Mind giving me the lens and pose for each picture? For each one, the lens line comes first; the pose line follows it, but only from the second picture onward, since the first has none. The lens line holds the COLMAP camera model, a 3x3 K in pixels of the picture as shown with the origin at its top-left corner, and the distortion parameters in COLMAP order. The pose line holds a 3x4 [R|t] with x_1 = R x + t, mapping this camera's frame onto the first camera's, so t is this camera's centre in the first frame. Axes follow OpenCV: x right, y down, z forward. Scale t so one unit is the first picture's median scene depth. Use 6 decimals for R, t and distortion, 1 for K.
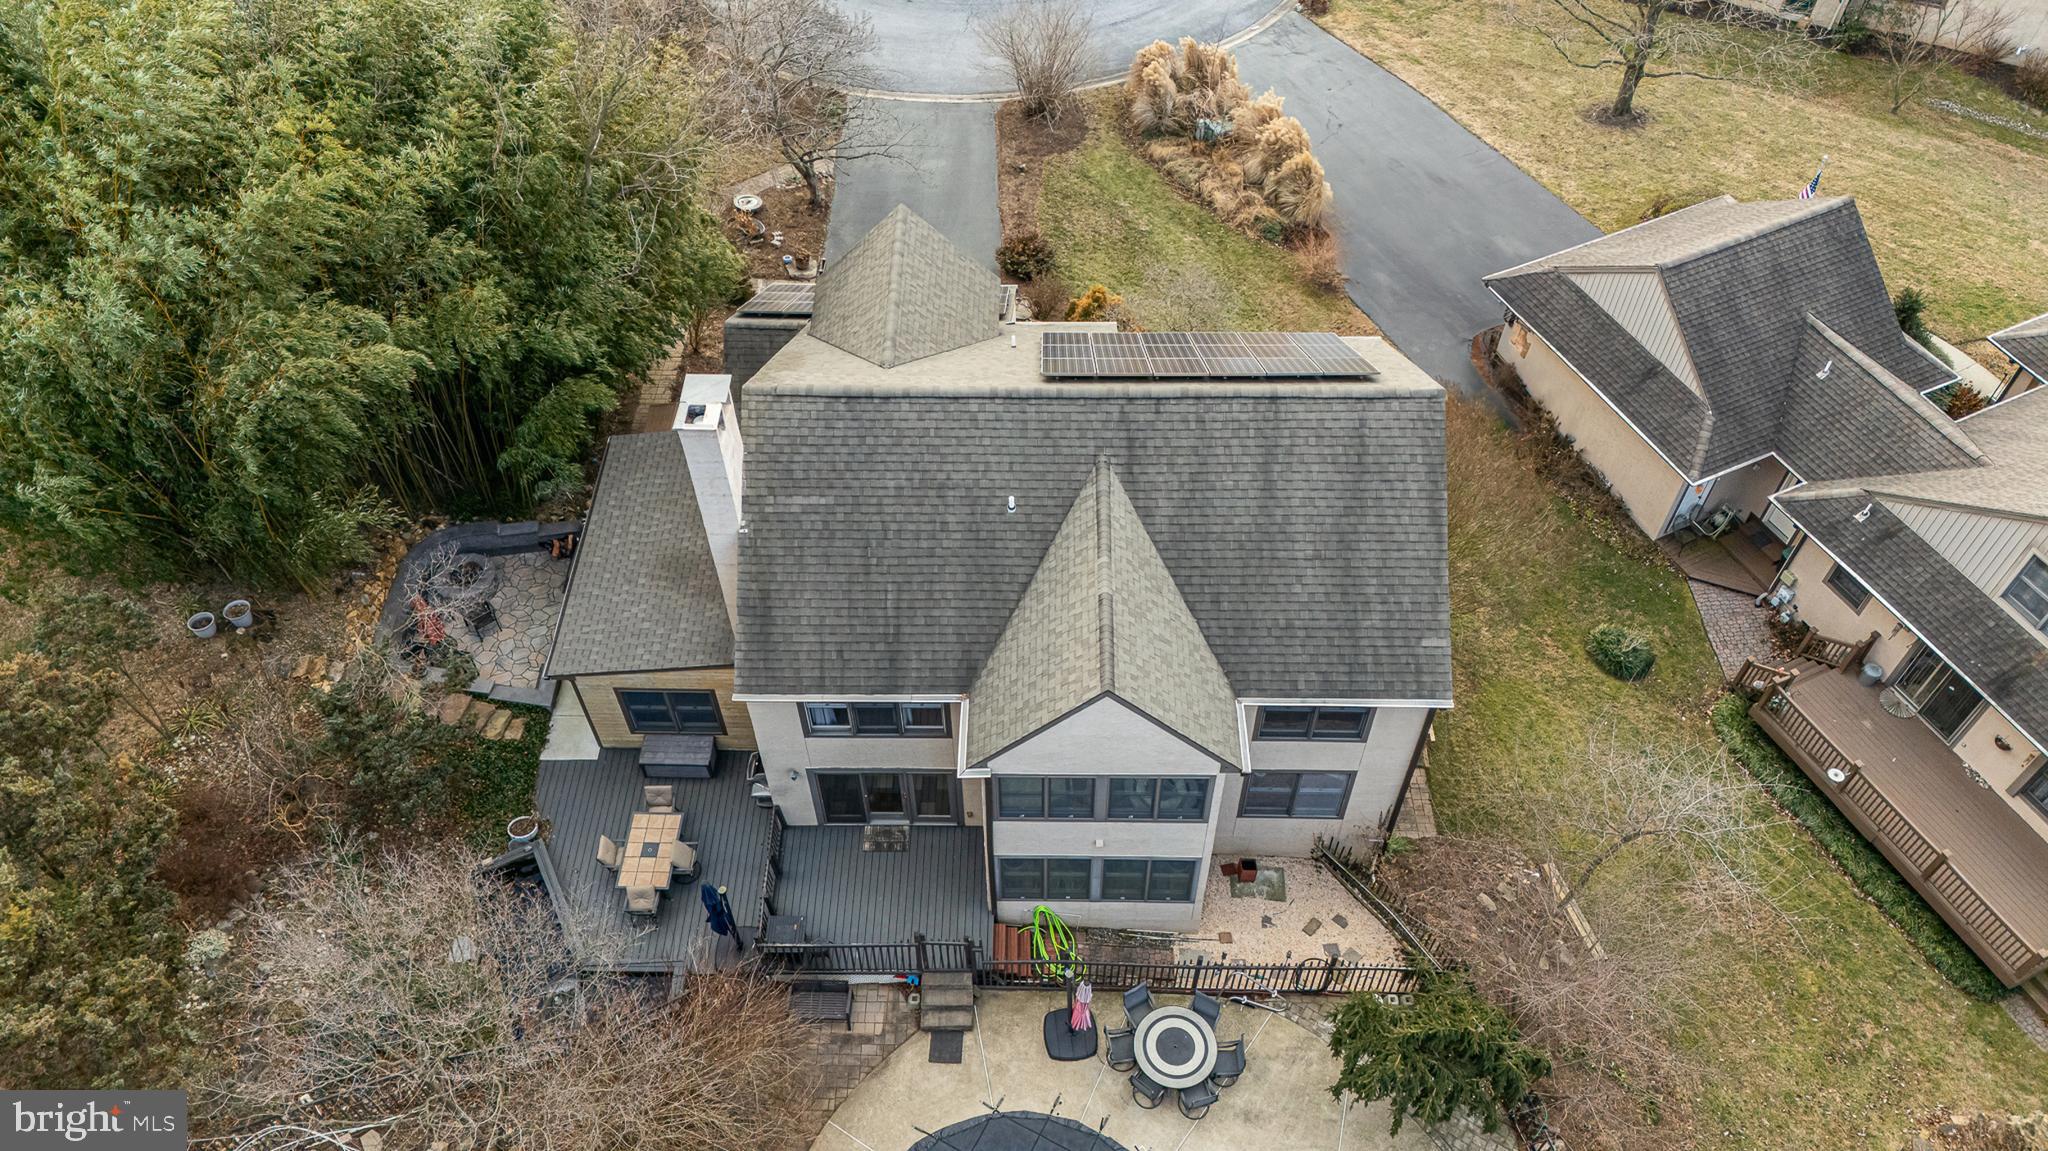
lens RADIAL K [[1491.4, 0, 1029.7], [0, 1491.4, 572.7], [0, 0, 1]] dist [0.070574, -0.073310]
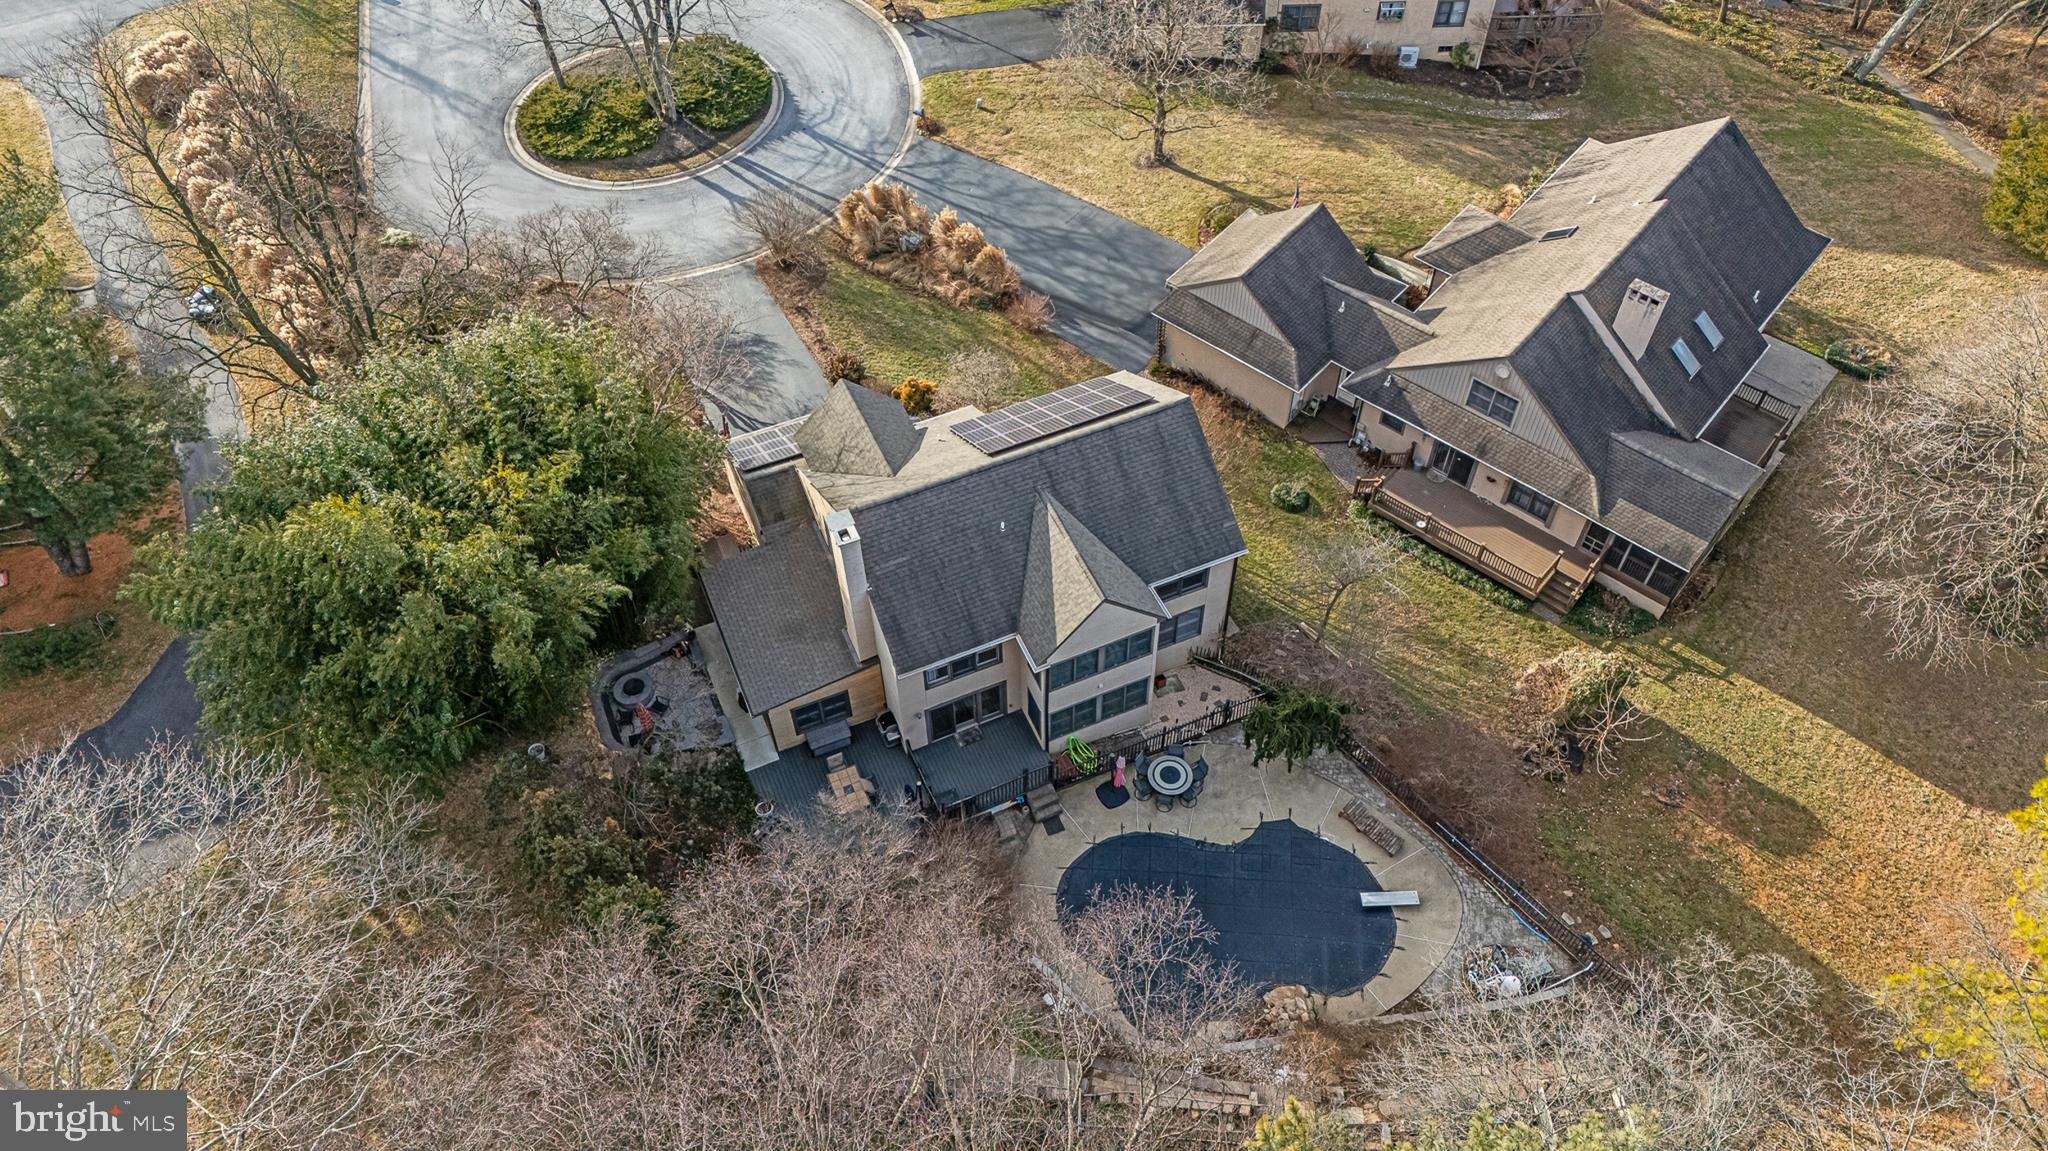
lens RADIAL K [[1478.4, 0, 1032.0], [0, 1478.4, 584.0], [0, 0, 1]] dist [0.082350, -0.071874]
pose [[0.909432, -0.331355, 0.251272, -0.400172], [0.324247, 0.943346, 0.070449, -0.083714], [-0.260380, 0.017406, 0.965349, -0.661574]]
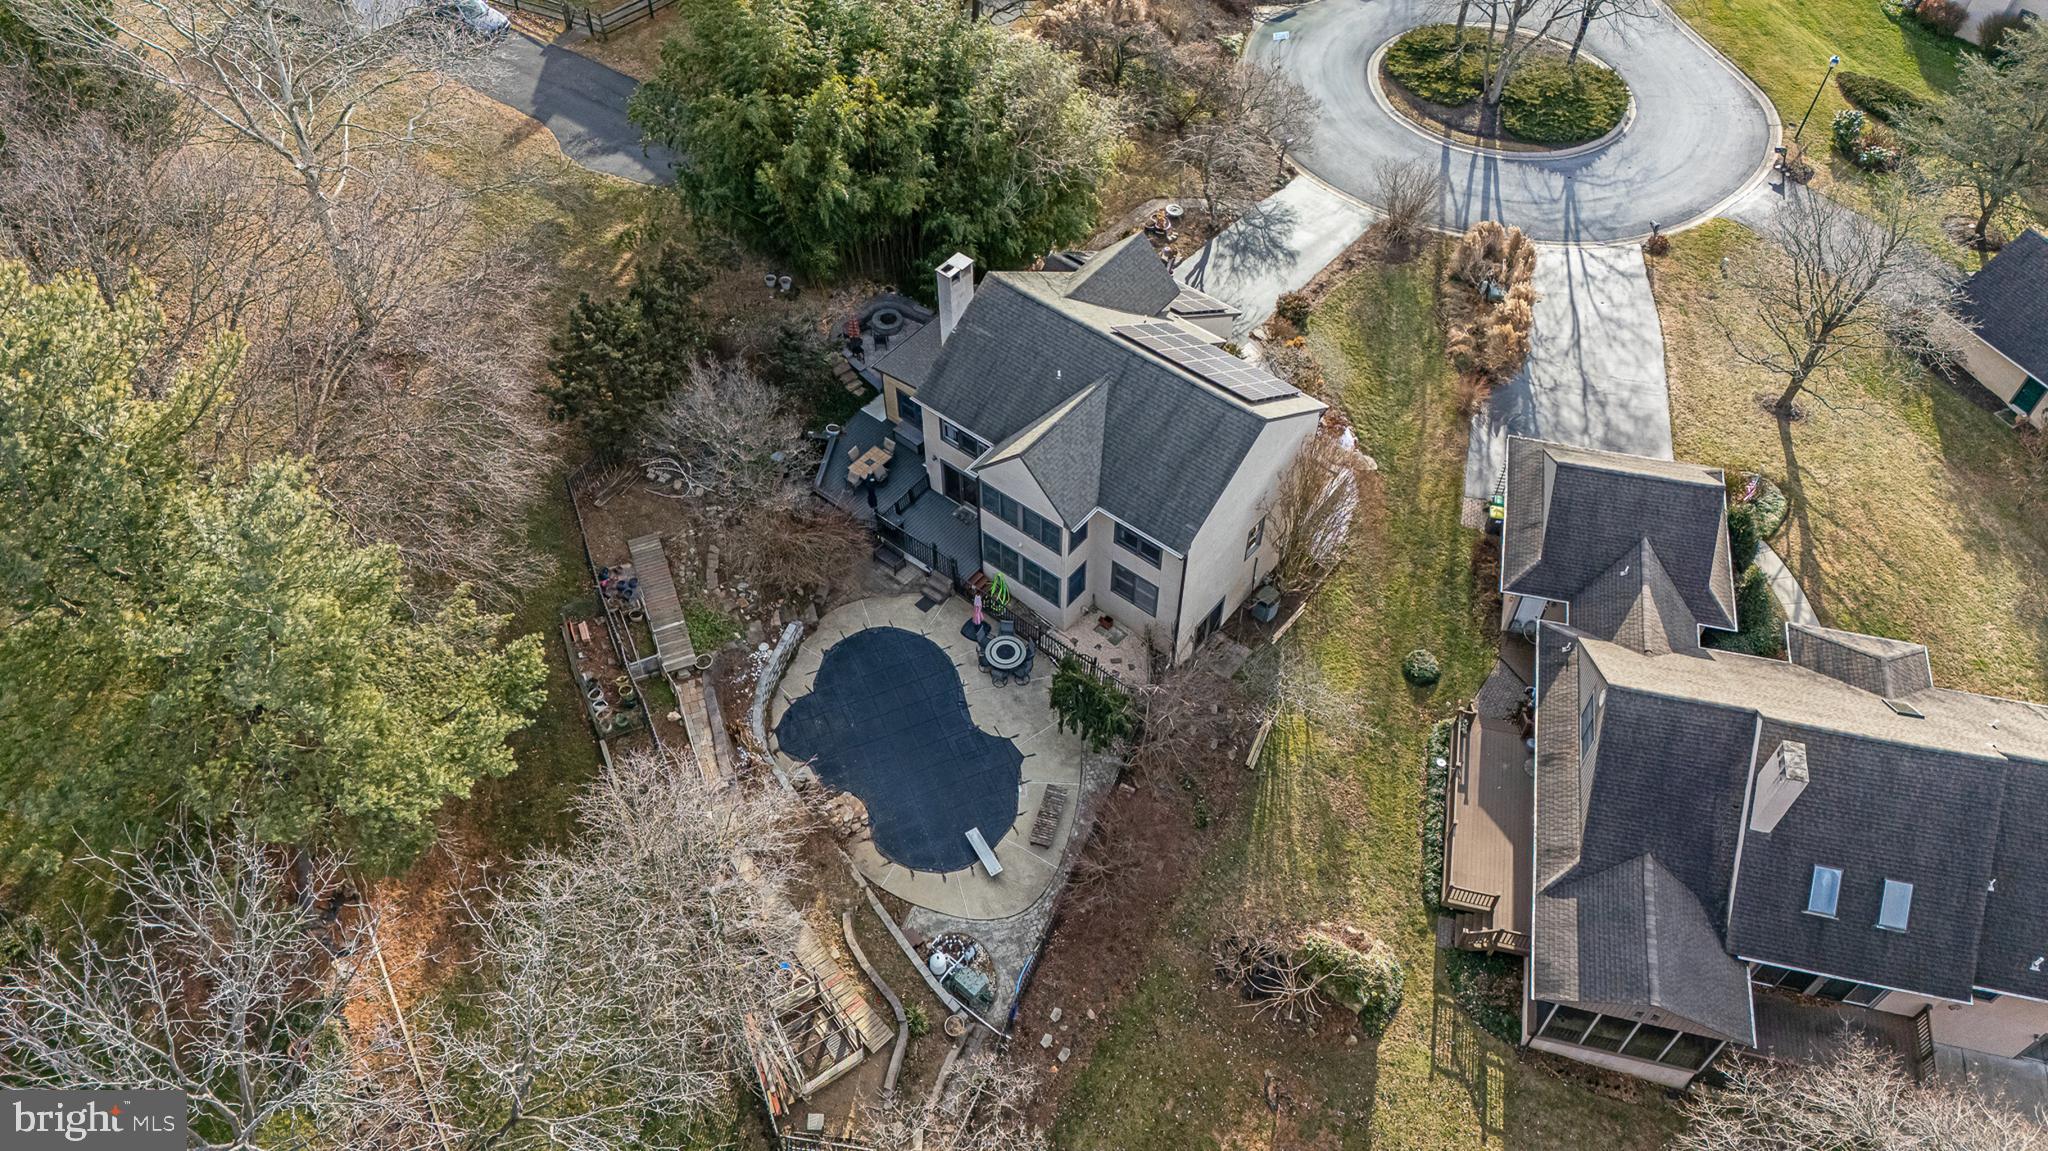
lens RADIAL K [[1478.4, 0, 1032.0], [0, 1478.4, 584.0], [0, 0, 1]] dist [0.082350, -0.071874]
pose [[0.787255, 0.483250, -0.383012, 0.768438], [-0.479398, 0.870327, 0.112730, -0.006265], [0.387822, 0.094868, 0.916839, -0.749715]]
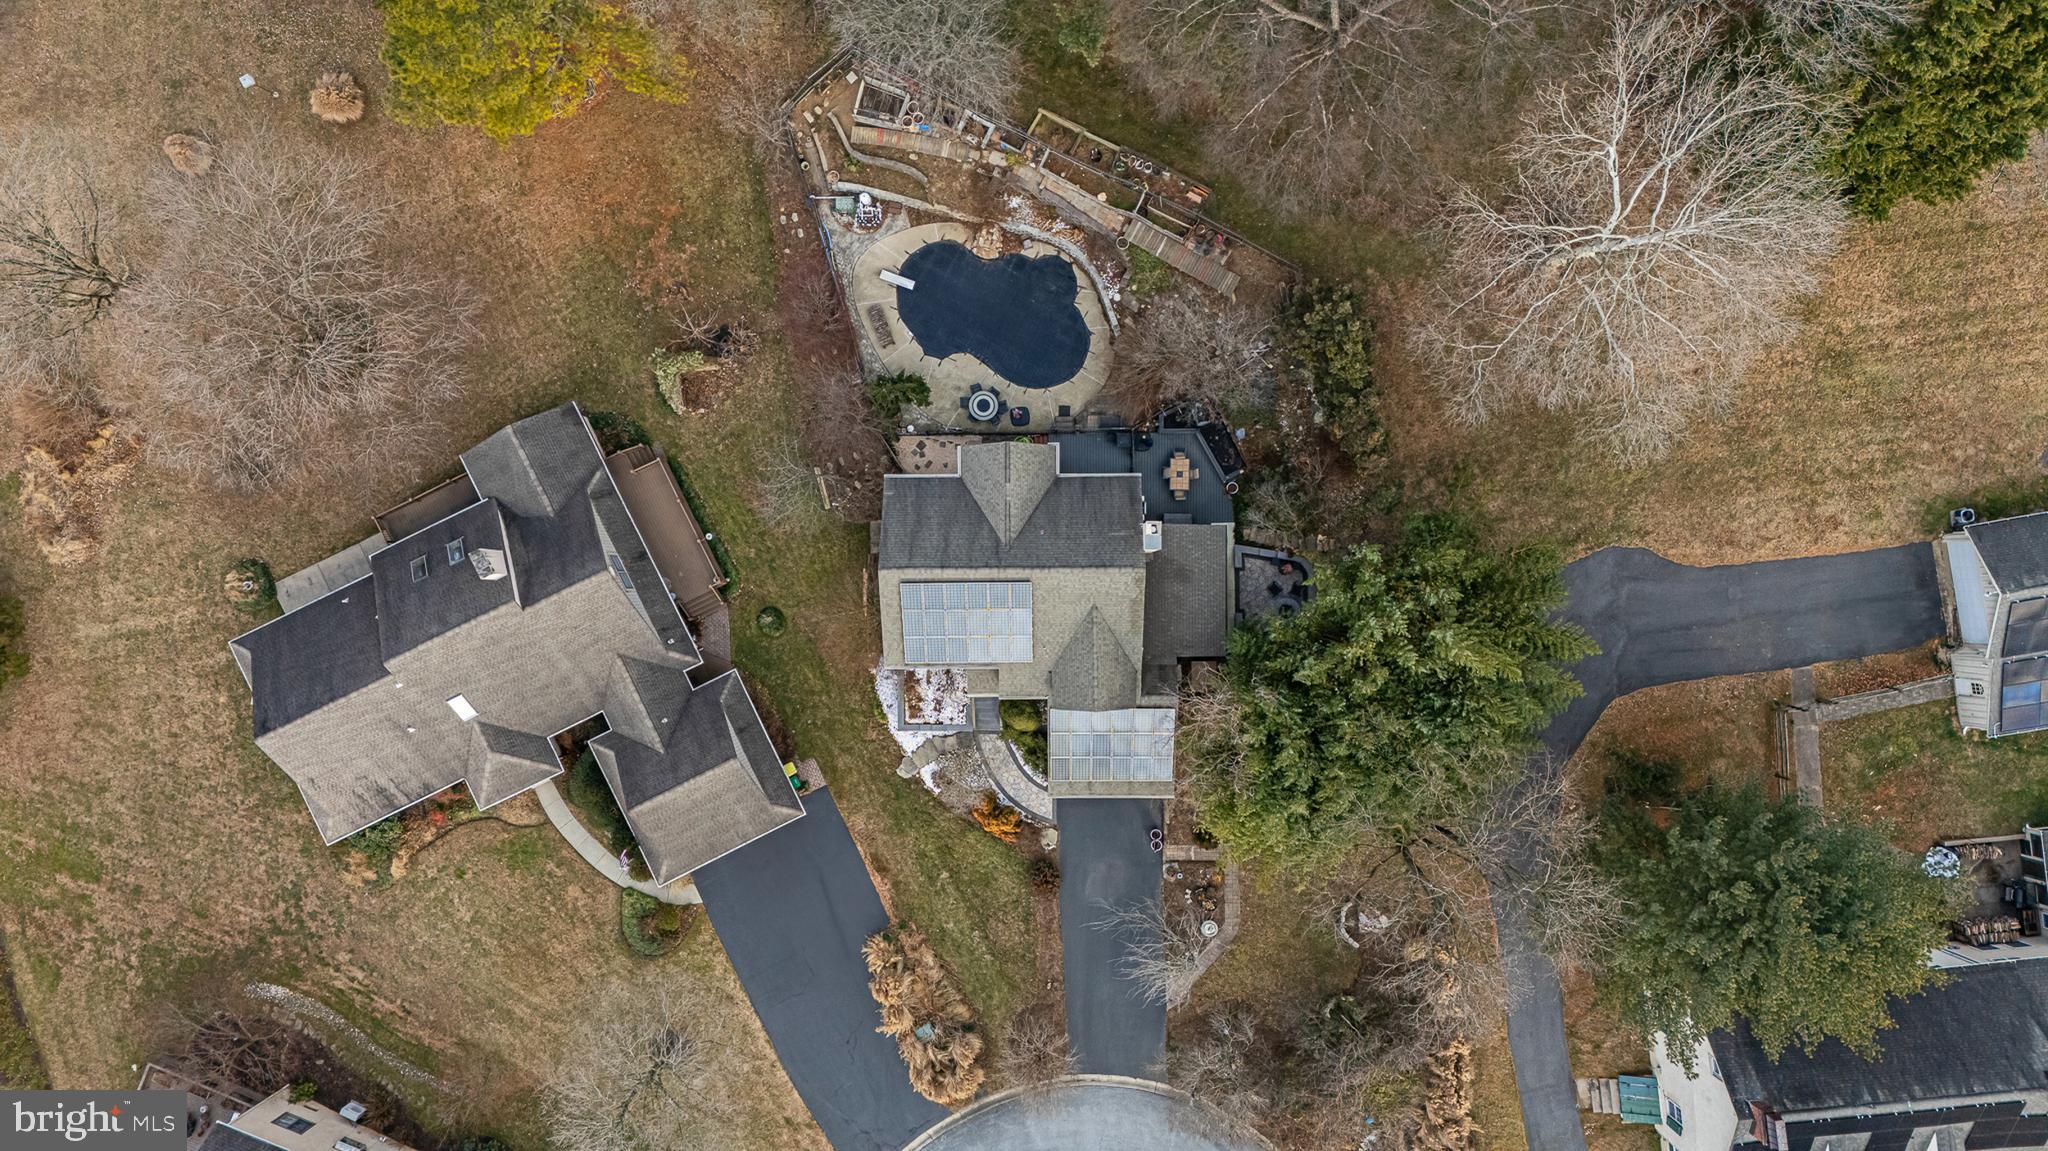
lens RADIAL K [[1478.4, 0, 1032.0], [0, 1478.4, 584.0], [0, 0, 1]] dist [0.082350, -0.071874]
pose [[-0.999804, 0.016386, 0.011113, -0.019177], [-0.005444, -0.767154, 0.641440, -1.594148], [0.019036, 0.641253, 0.767093, -0.855259]]
